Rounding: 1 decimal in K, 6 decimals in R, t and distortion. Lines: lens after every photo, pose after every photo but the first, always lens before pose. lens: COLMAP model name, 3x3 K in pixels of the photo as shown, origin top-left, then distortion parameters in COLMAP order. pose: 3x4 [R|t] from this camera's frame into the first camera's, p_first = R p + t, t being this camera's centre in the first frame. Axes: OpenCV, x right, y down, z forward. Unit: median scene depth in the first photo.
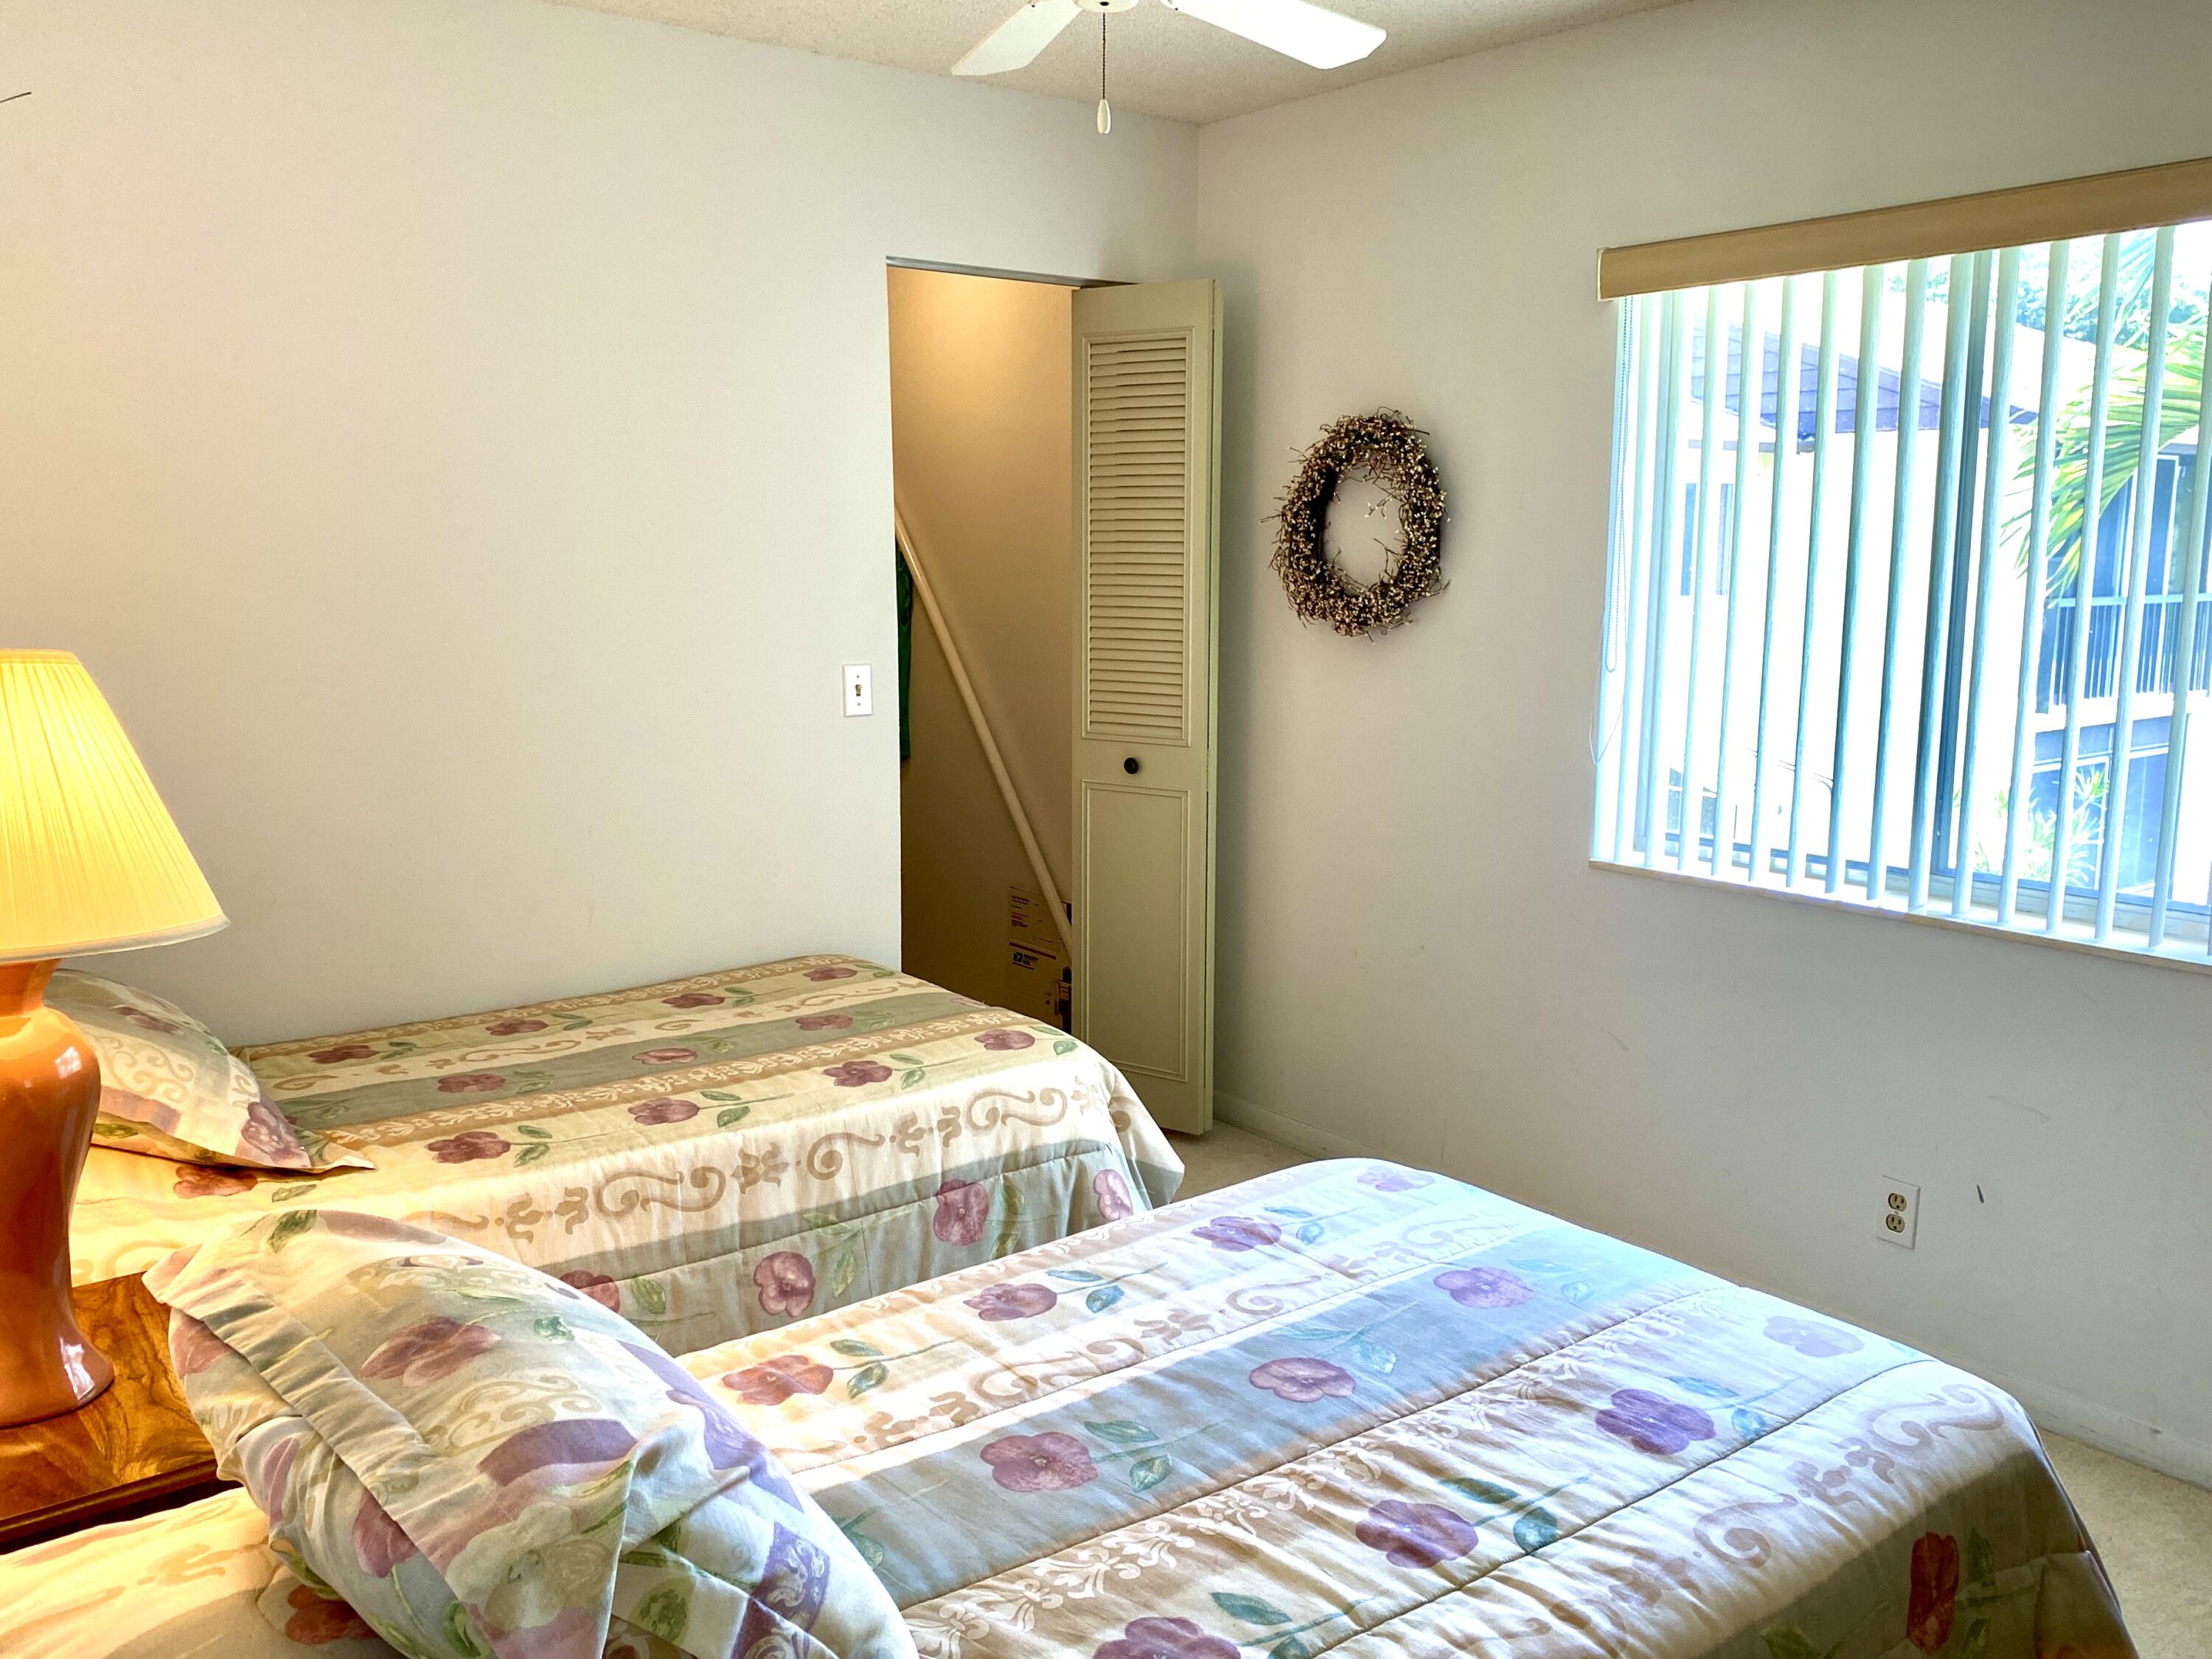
lens RADIAL K [[1719.7, 0, 1119.4], [0, 1719.7, 813.0], [0, 0, 1]] dist [0.123167, -0.180400]
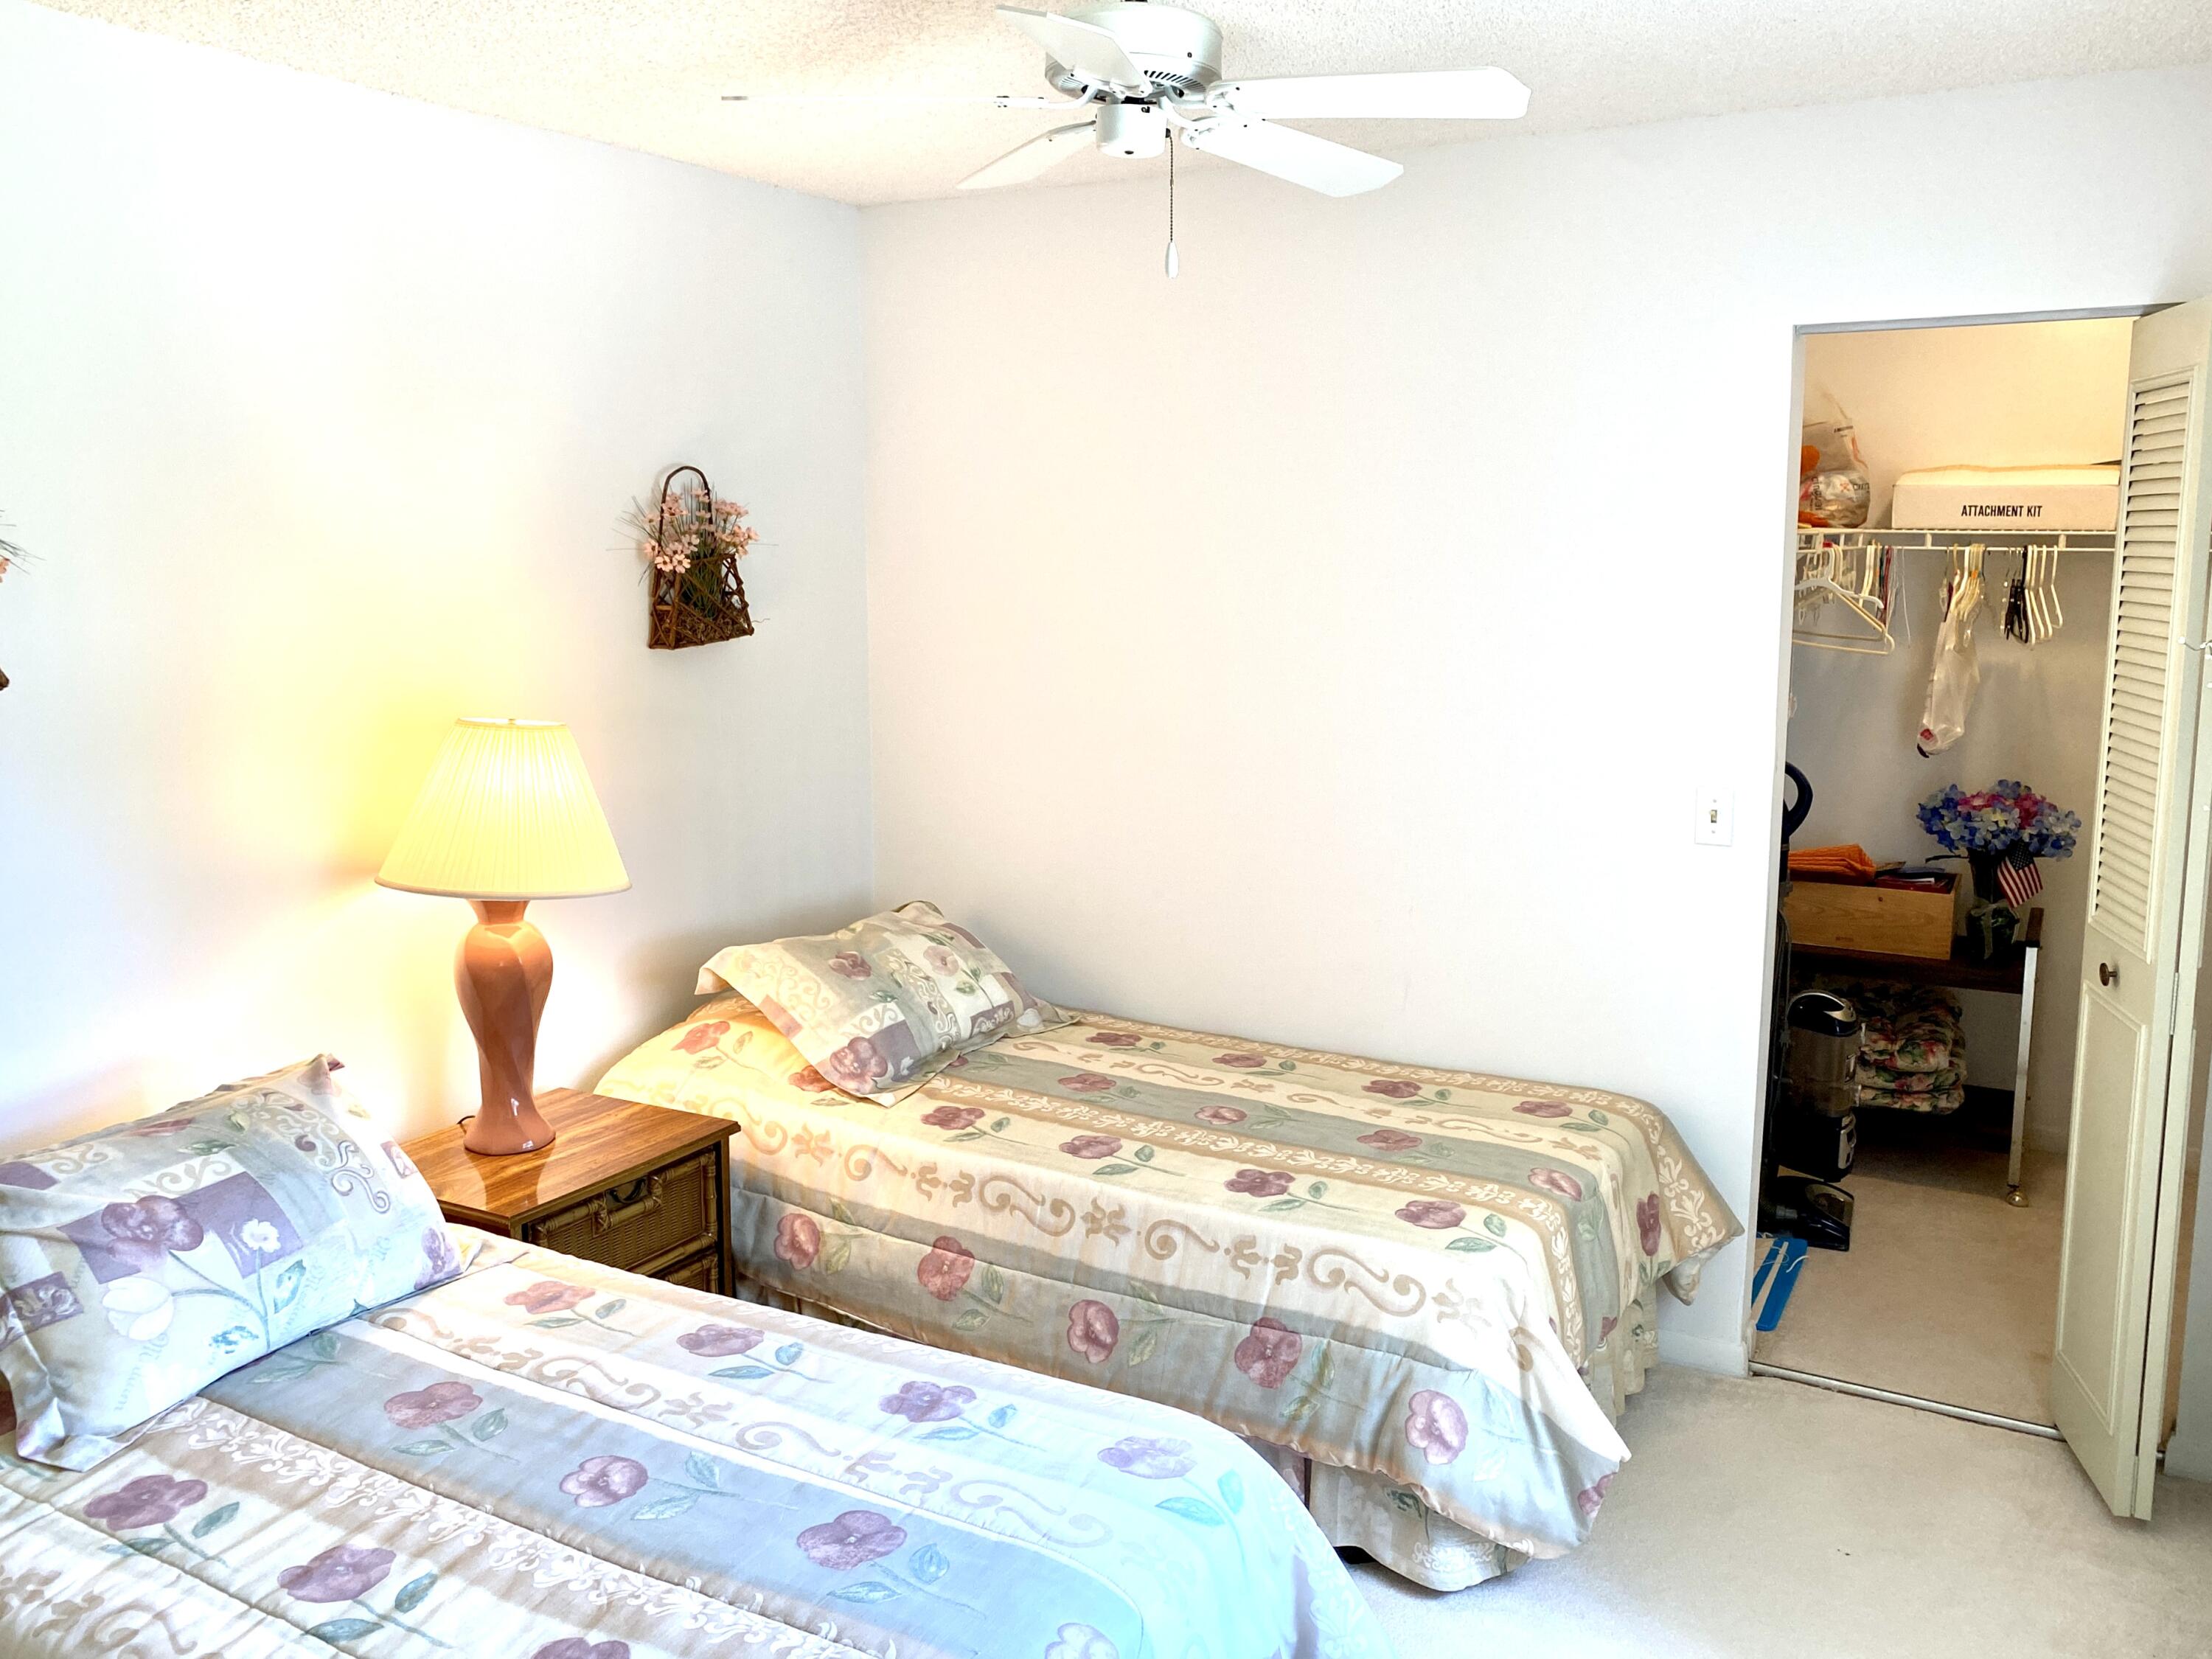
lens RADIAL K [[1719.7, 0, 1119.4], [0, 1719.7, 813.0], [0, 0, 1]] dist [0.123167, -0.180400]
pose [[0.439037, 0.144284, -0.886808, 0.729104], [-0.153904, 0.984510, 0.083987, -0.146678], [0.885189, 0.099610, 0.454442, 0.461507]]
